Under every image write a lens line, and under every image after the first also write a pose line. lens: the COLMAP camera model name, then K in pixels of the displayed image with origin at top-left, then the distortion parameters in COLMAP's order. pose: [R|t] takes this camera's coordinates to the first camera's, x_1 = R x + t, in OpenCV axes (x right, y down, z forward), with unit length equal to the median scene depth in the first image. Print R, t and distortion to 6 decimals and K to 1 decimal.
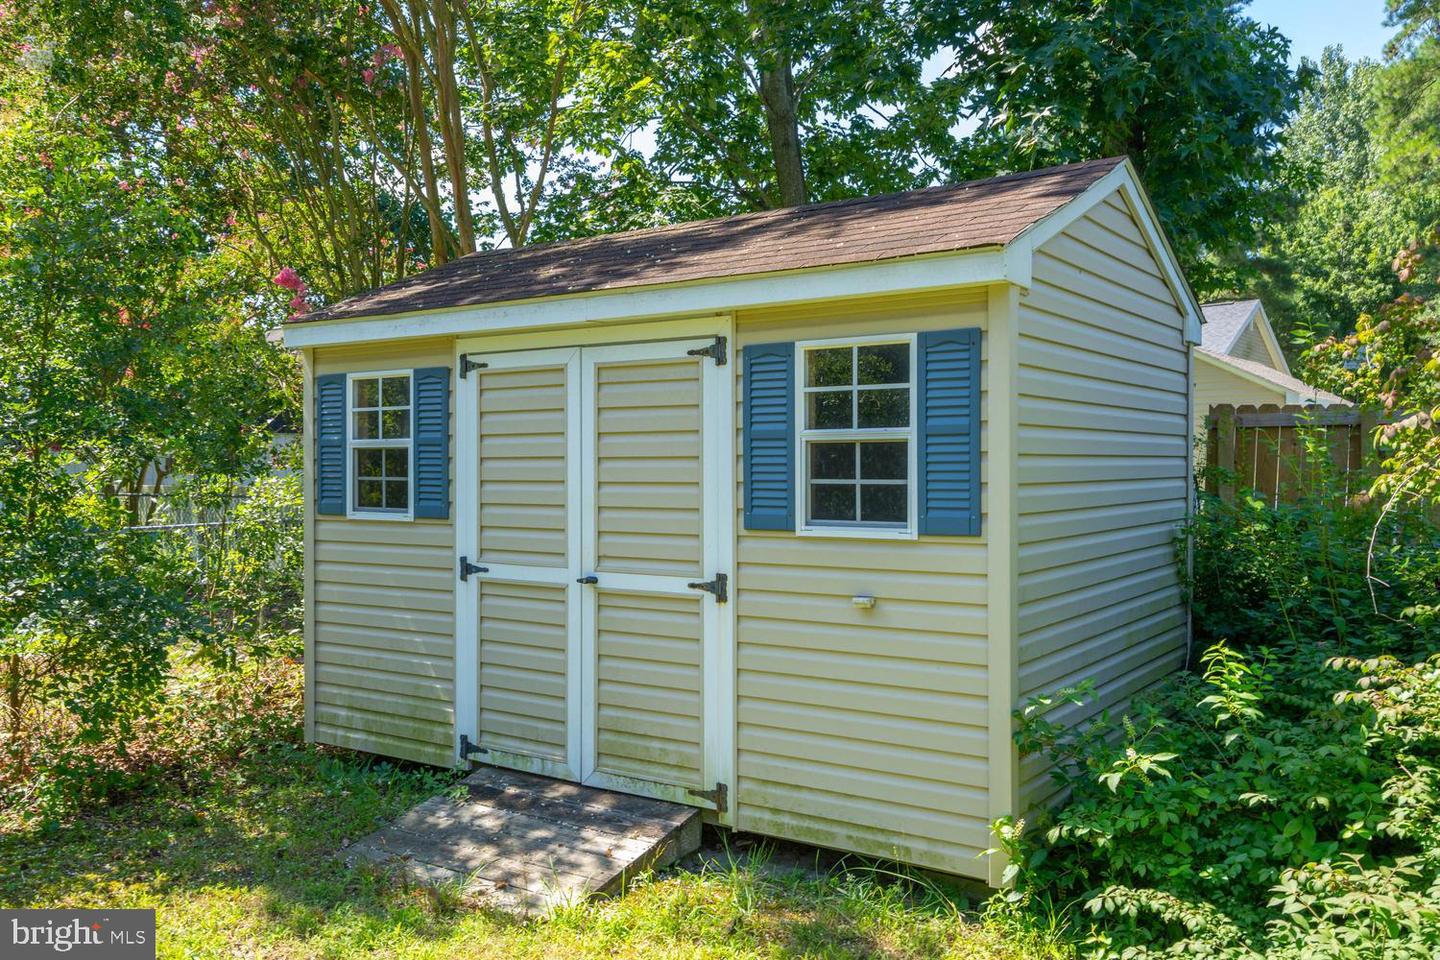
lens RADIAL K [[1179.6, 0, 721.1], [0, 1179.6, 479.6], [0, 0, 1]] dist [-0.009274, -0.002072]
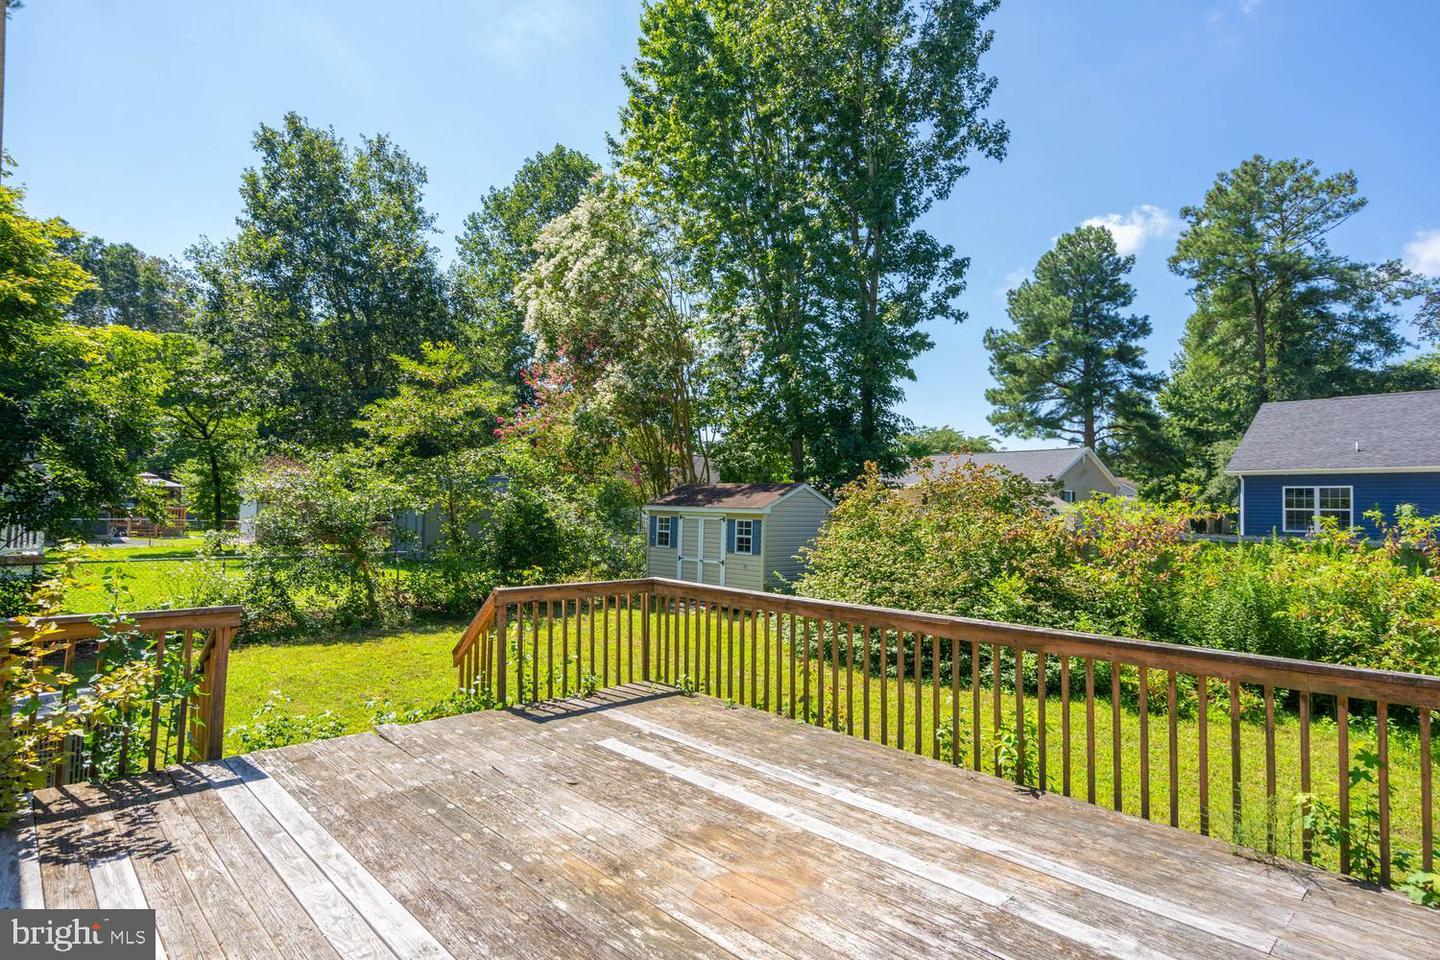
lens RADIAL K [[811.1, 0, 724.1], [0, 811.1, 478.1], [0, 0, 1]] dist [0.003347, 0.003566]
pose [[0.978217, 0.019842, -0.206634, 0.709005], [-0.028920, 0.998740, -0.041007, -0.134520], [0.205560, 0.046090, 0.977559, -2.458061]]
